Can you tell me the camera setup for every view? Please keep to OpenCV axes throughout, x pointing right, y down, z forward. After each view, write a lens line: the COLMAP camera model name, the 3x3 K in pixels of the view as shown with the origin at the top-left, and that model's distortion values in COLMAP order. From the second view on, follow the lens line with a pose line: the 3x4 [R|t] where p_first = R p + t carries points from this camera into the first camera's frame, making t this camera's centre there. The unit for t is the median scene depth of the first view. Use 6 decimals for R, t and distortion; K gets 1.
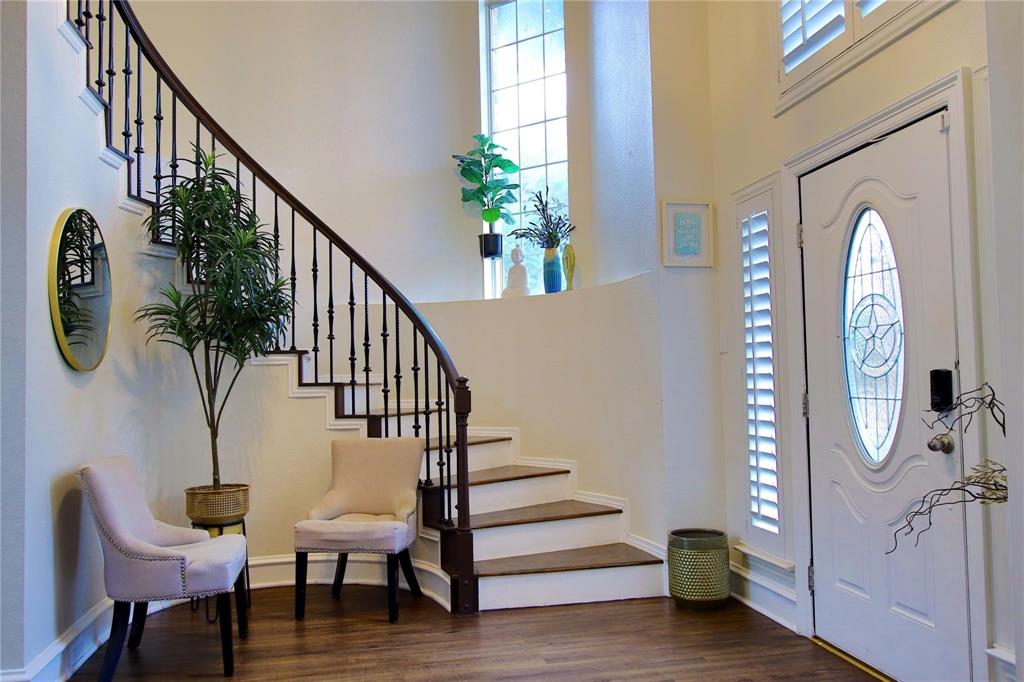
lens RADIAL K [[797.7, 0, 512.3], [0, 797.7, 340.7], [0, 0, 1]] dist [0.010168, 0.001344]
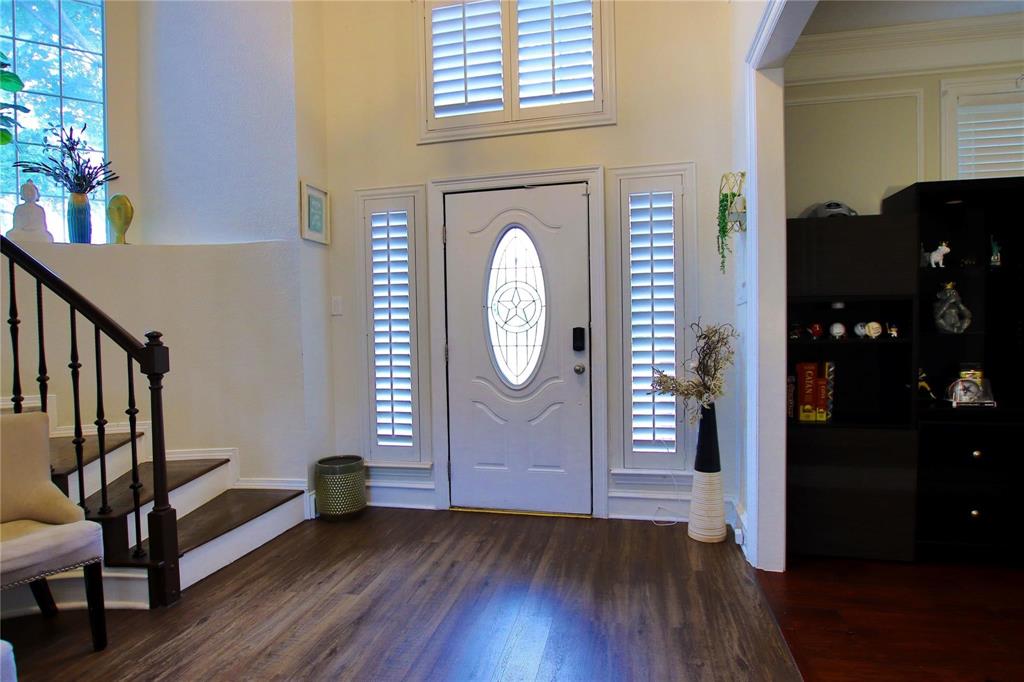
lens RADIAL K [[551.4, 0, 512.1], [0, 551.4, 346.0], [0, 0, 1]] dist [-0.026496, 0.002597]
pose [[0.407826, -0.010220, 0.913003, -0.493234], [-0.032890, 0.999124, 0.025875, 0.038171], [-0.912467, -0.040581, 0.407133, 0.475017]]
